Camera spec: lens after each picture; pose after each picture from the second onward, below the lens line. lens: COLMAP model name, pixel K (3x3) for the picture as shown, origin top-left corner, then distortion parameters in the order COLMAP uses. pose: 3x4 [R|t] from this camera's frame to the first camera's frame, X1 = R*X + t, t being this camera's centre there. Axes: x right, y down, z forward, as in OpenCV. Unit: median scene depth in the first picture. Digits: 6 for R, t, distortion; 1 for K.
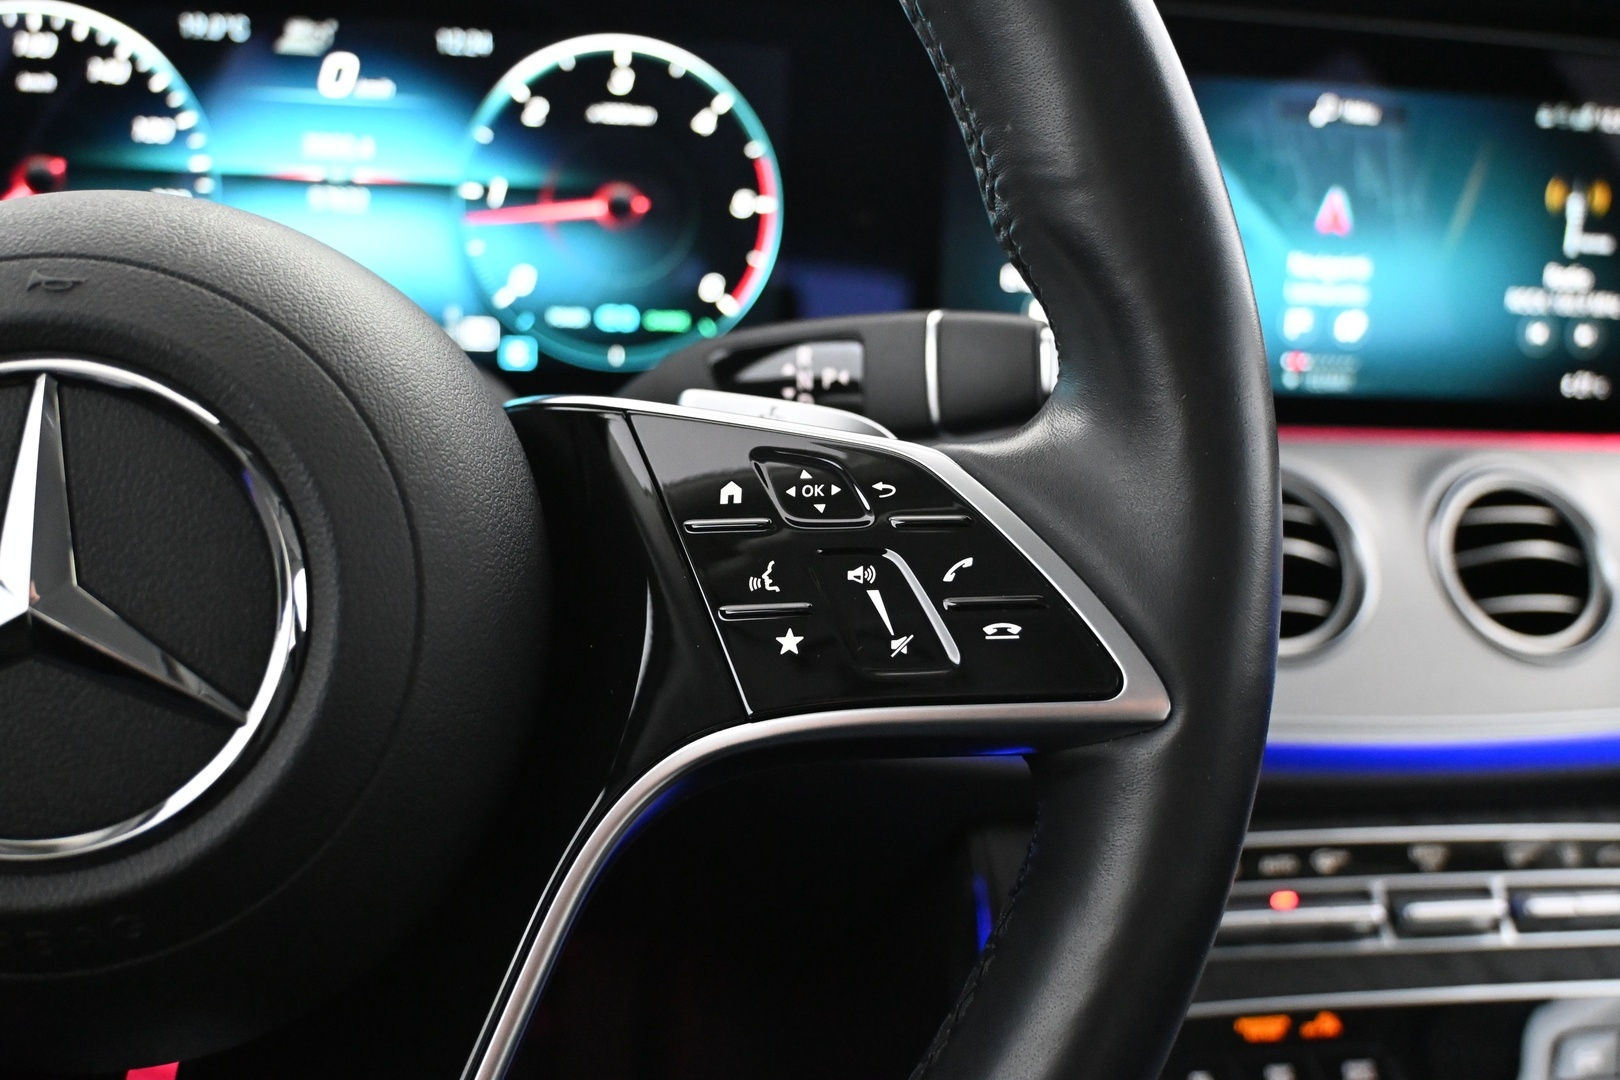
lens RADIAL K [[1552.5, 0, 811.5], [0, 1552.5, 539.1], [0, 0, 1]] dist [0.000896, 0.000000]
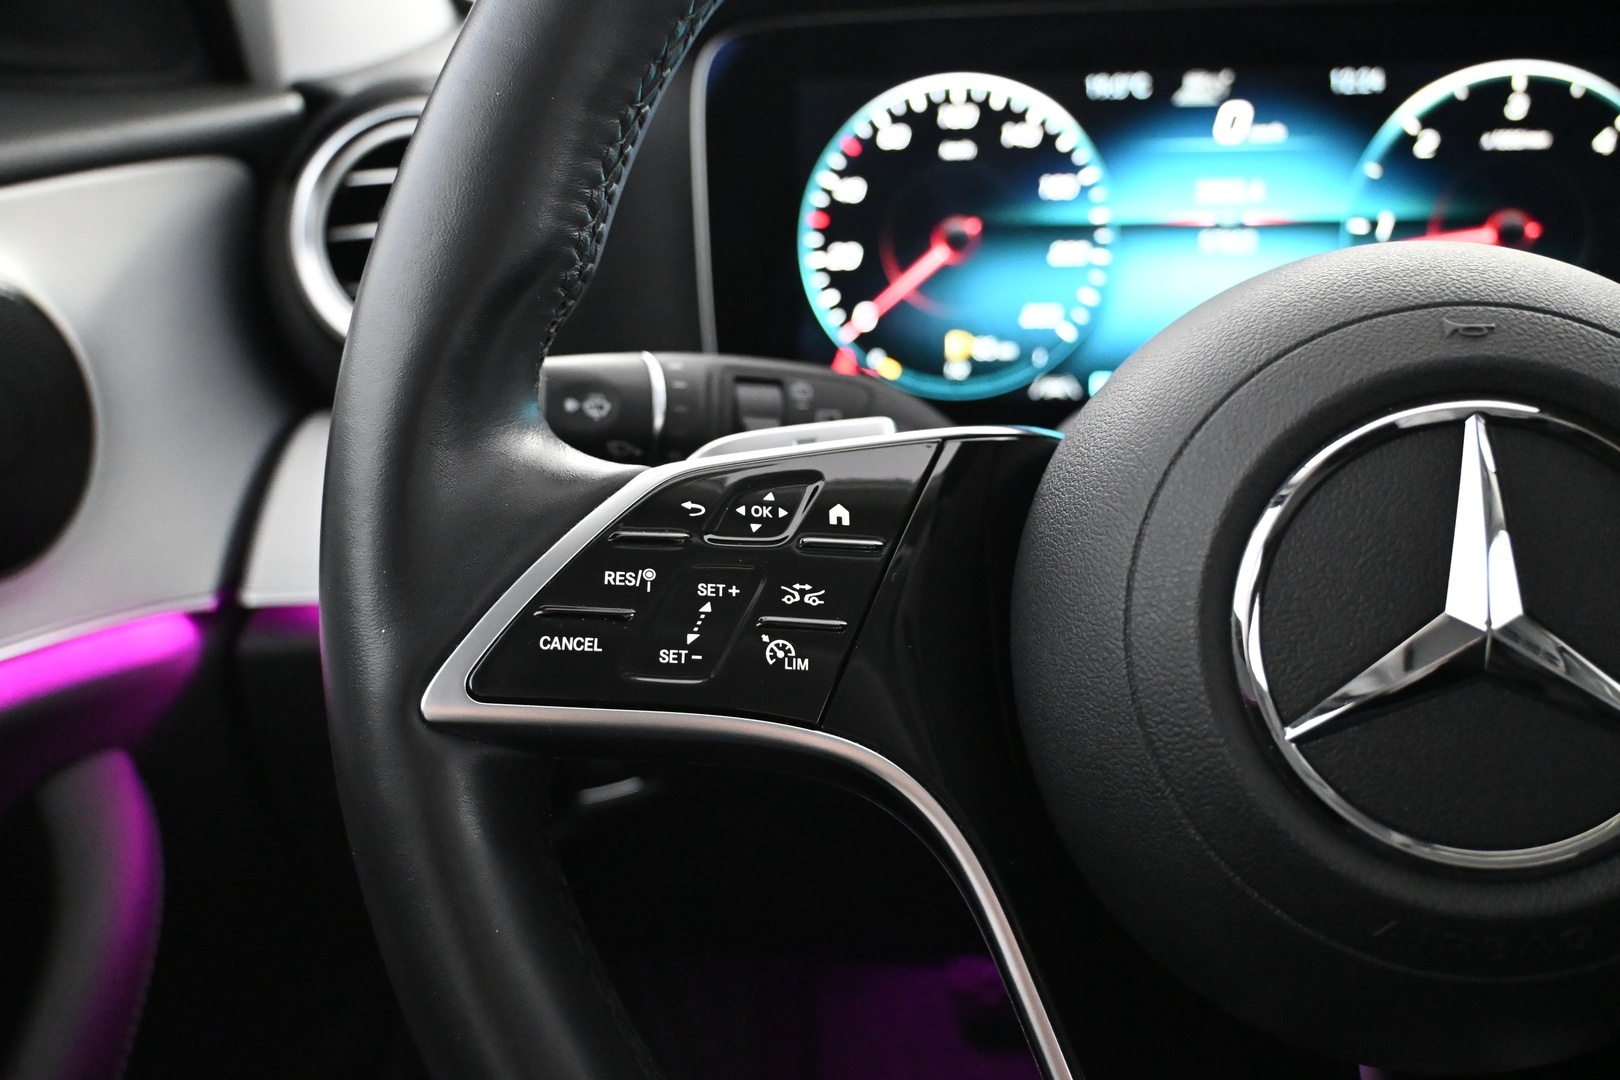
lens RADIAL K [[1552.5, 0, 818.6], [0, 1552.5, 536.1], [0, 0, 1]] dist [0.000896, 0.000000]
pose [[0.957796, -0.002030, -0.287442, -0.270602], [-0.004350, 0.999758, -0.021556, 0.001216], [0.287417, 0.021897, 0.957555, -0.067400]]
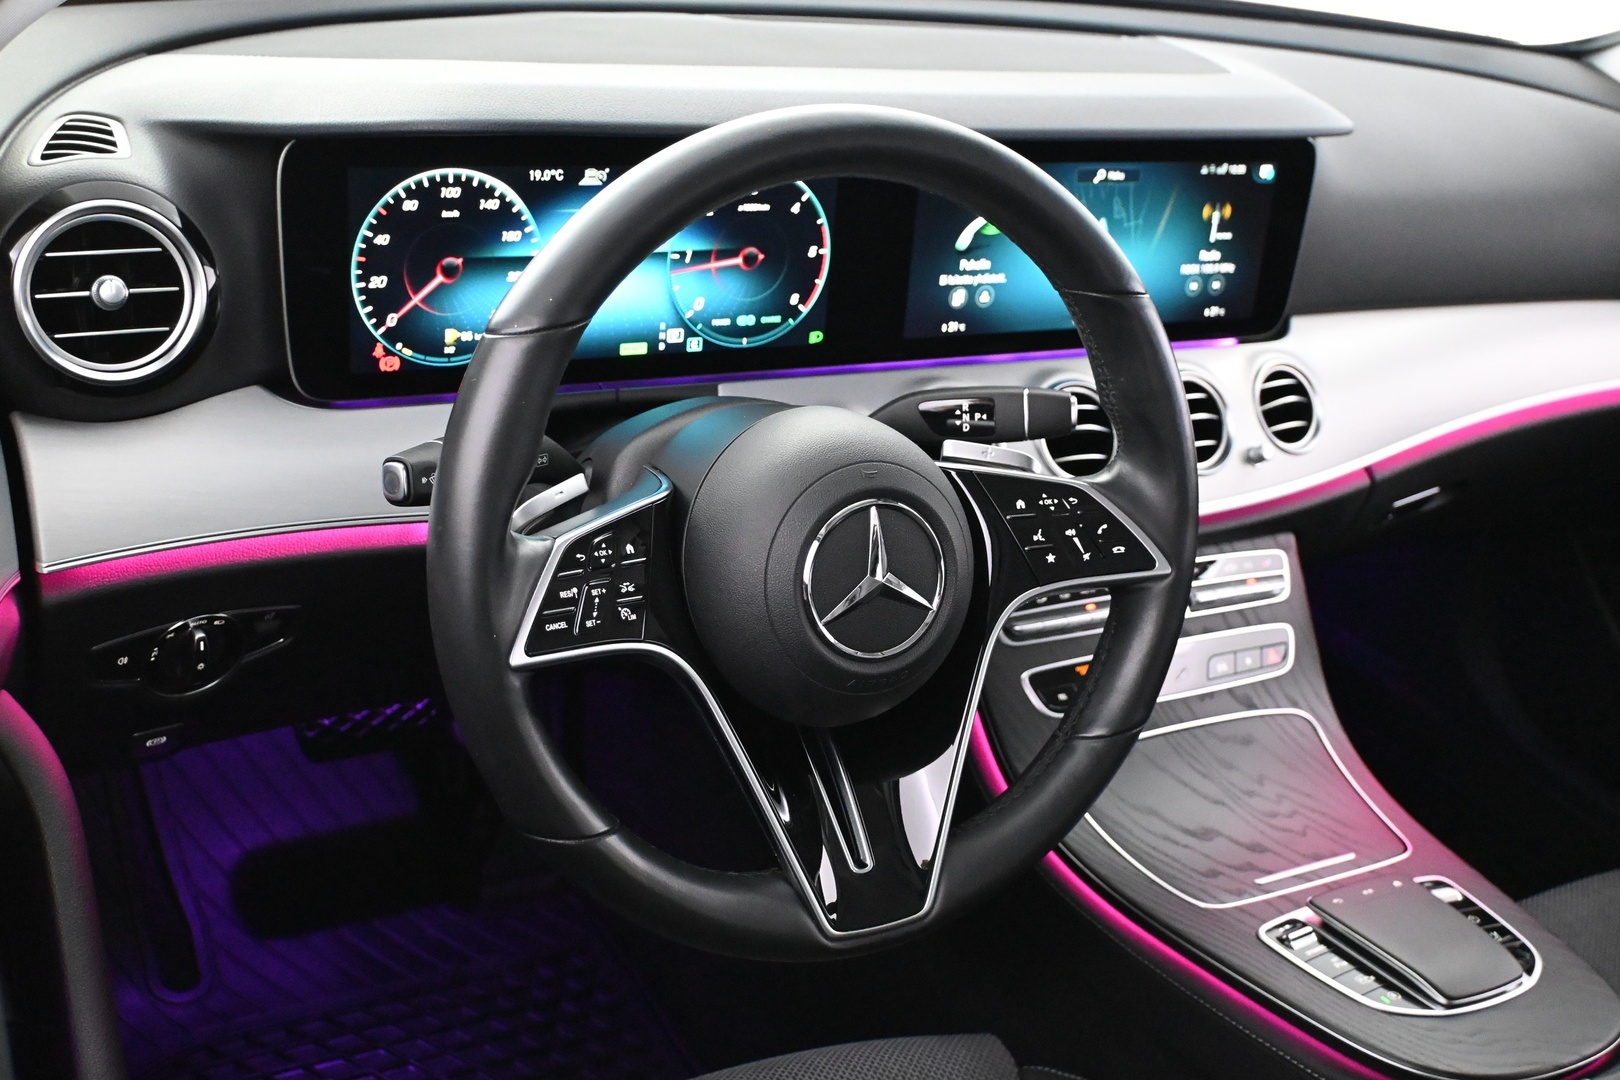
lens RADIAL K [[1870.0, 0, 813.9], [0, 1870.0, 532.4], [0, 0, 1]] dist [0.050165, 0.000000]
pose [[0.937933, -0.084996, 0.336240, -0.819493], [0.011921, 0.976832, 0.213675, -0.375549], [-0.346611, -0.196404, 0.917216, -1.051616]]
